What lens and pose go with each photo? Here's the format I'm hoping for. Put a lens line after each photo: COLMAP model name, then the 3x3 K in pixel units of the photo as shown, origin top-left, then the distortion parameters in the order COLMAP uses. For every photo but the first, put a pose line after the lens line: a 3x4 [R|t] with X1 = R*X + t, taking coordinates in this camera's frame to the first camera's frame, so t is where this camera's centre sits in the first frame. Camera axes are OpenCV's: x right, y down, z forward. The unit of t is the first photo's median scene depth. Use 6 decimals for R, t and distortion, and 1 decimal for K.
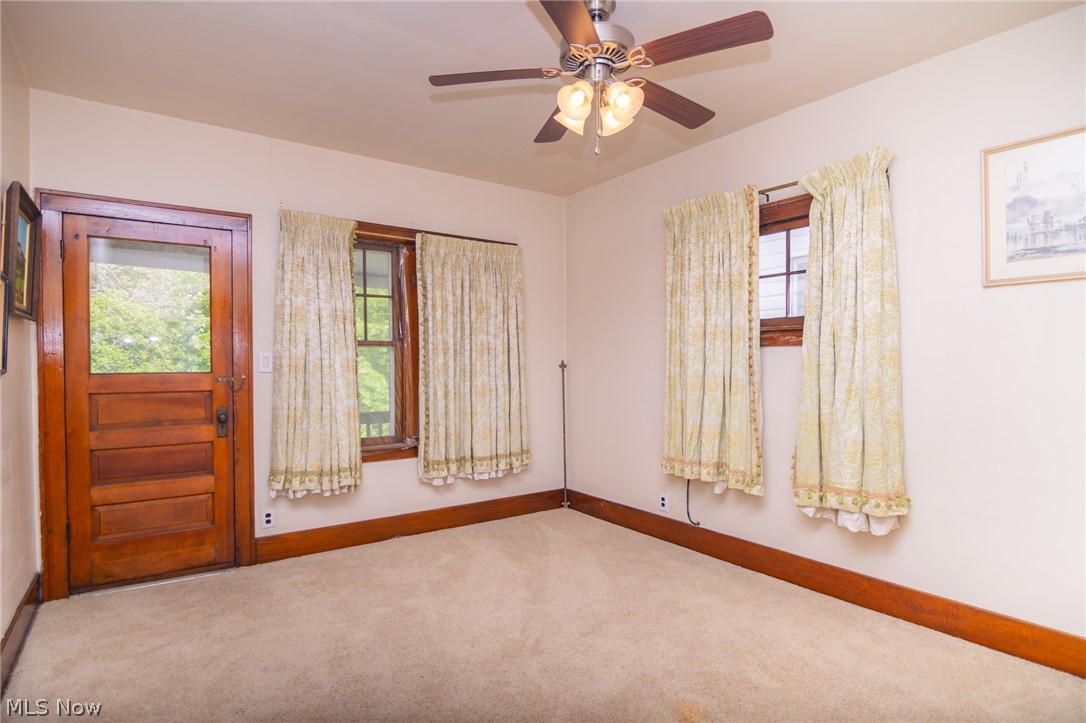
lens RADIAL K [[560.5, 0, 543.0], [0, 560.5, 361.5], [0, 0, 1]] dist [0.000757, -0.013828]
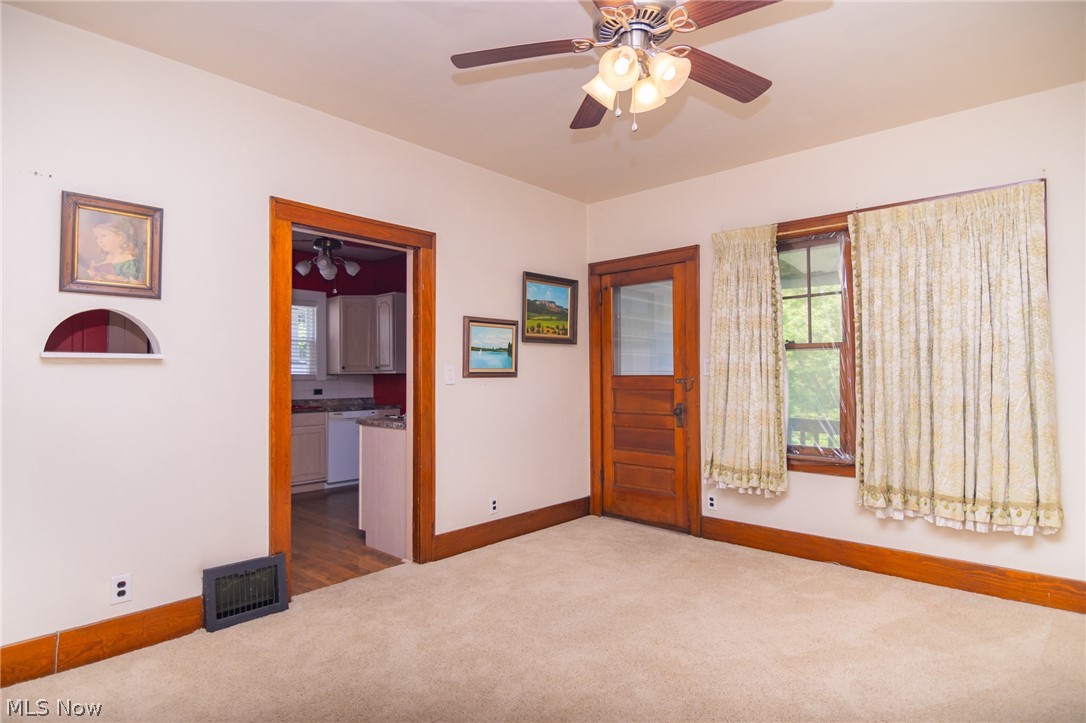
lens RADIAL K [[560.5, 0, 543.0], [0, 560.5, 361.5], [0, 0, 1]] dist [0.000757, -0.013828]
pose [[0.232032, -0.020132, -0.972500, 0.570767], [0.005645, 0.999797, -0.019350, 0.010123], [0.972692, -0.001000, 0.232099, 0.397723]]
